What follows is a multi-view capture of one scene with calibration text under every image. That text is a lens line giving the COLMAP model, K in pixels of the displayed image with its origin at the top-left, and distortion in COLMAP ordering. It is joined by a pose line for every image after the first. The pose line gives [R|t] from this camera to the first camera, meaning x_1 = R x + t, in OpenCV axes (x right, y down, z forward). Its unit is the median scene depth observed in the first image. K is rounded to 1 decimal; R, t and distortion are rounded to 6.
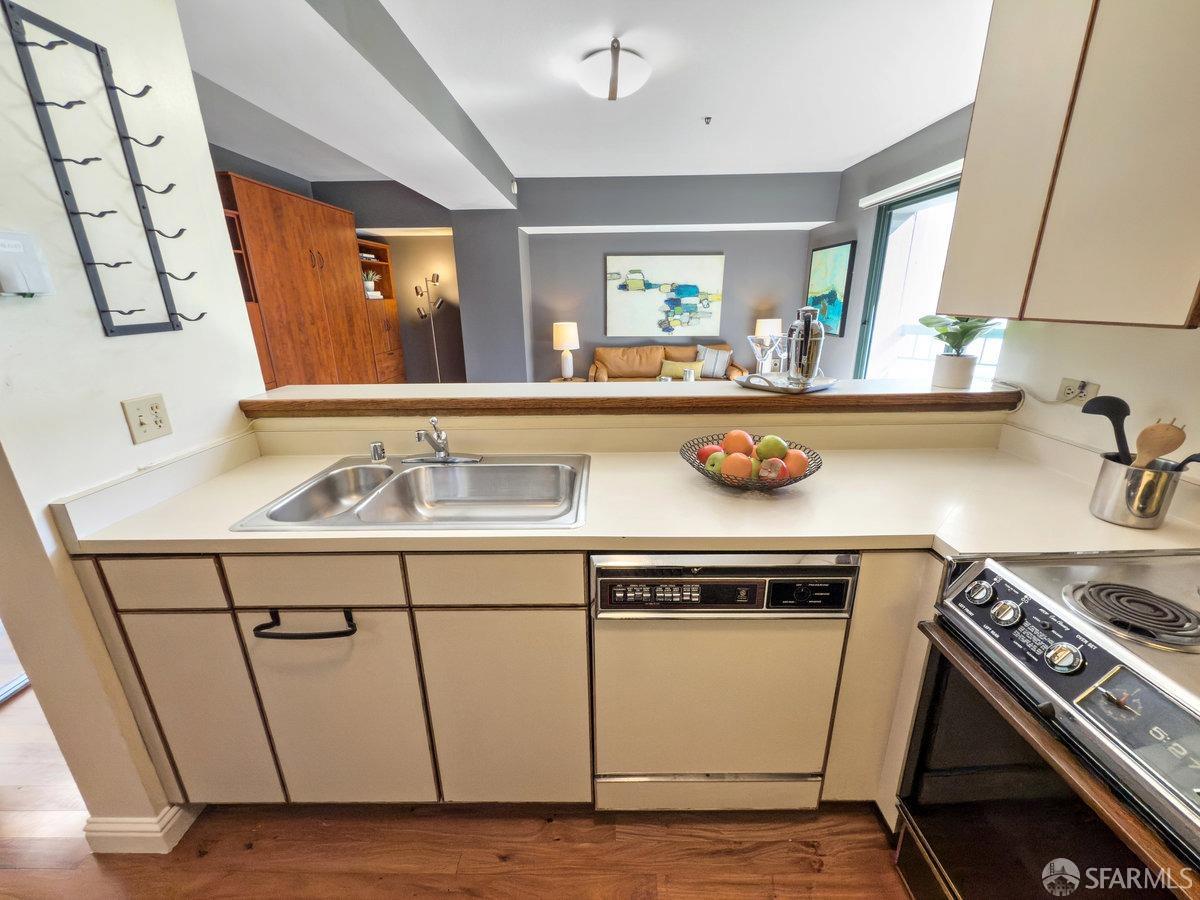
lens RADIAL K [[491.2, 0, 598.6], [0, 491.2, 441.6], [0, 0, 1]] dist [-0.002175, -0.000560]
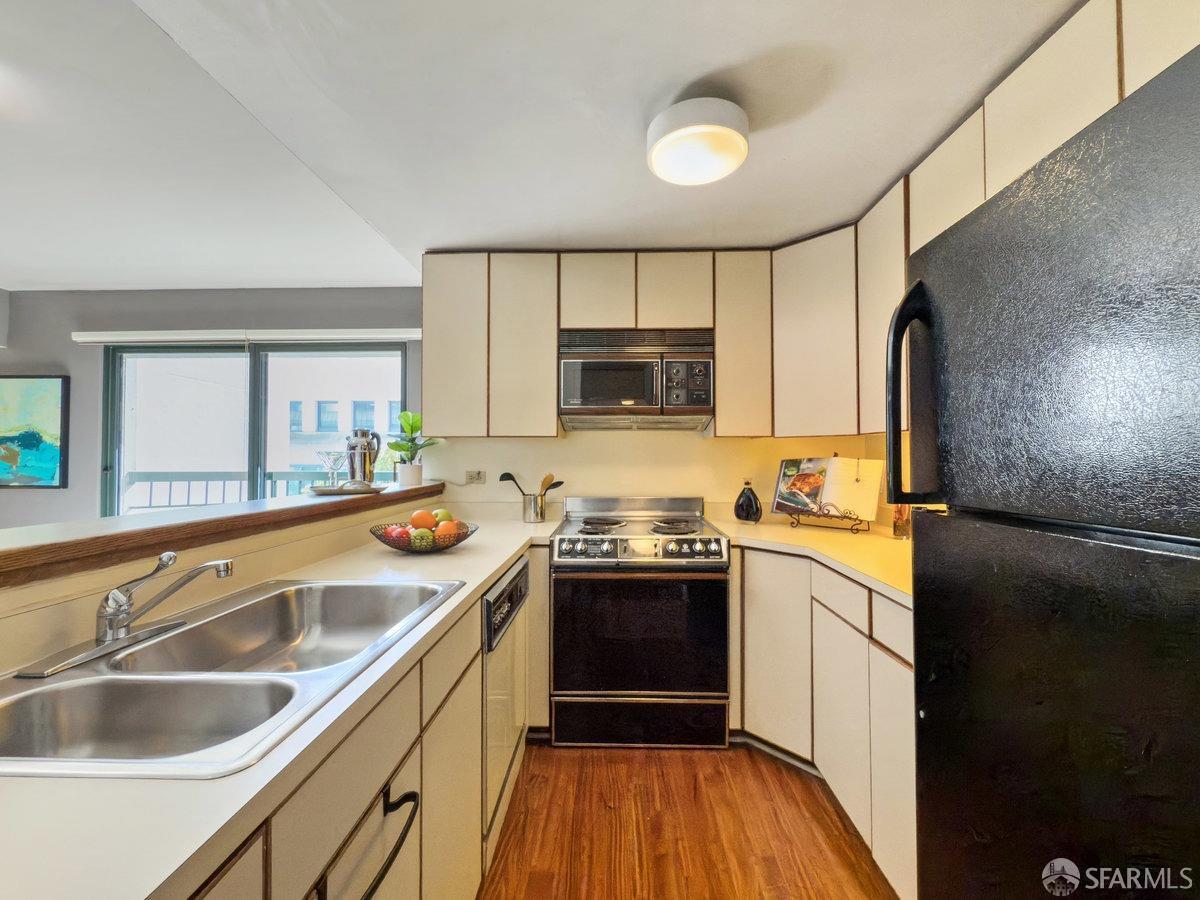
lens RADIAL K [[491.2, 0, 602.2], [0, 491.2, 445.7], [0, 0, 1]] dist [-0.002175, -0.000560]
pose [[0.019919, 0.036051, 0.999151, -0.324142], [0.282909, 0.958303, -0.040217, 0.000797], [-0.958940, 0.283470, 0.008889, 0.155763]]
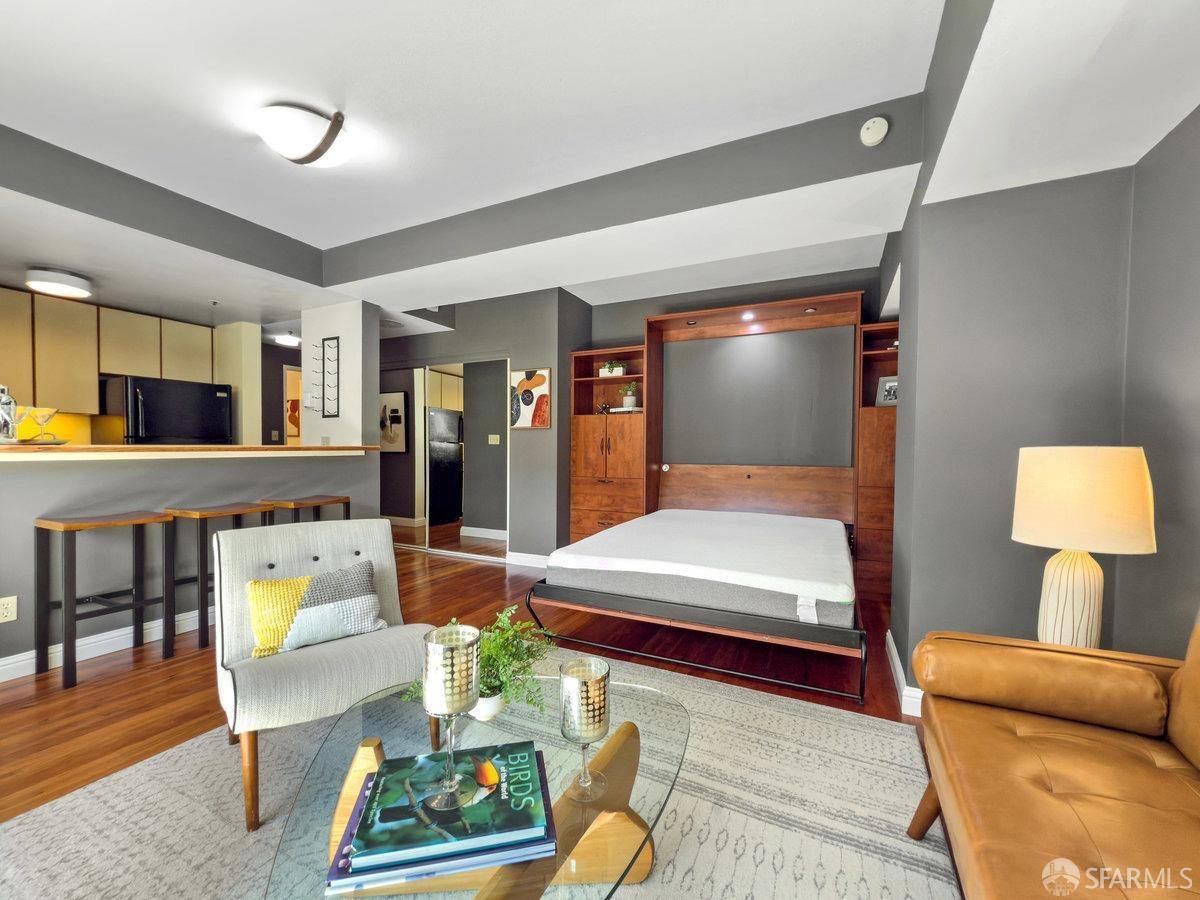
lens RADIAL K [[491.2, 0, 597.3], [0, 491.2, 450.2], [0, 0, 1]] dist [-0.002175, -0.000560]
pose [[-0.435597, 0.014736, -0.900021, 0.371061], [-0.260584, 0.954988, 0.141754, -0.287154], [0.861598, 0.296279, -0.412150, 1.203972]]
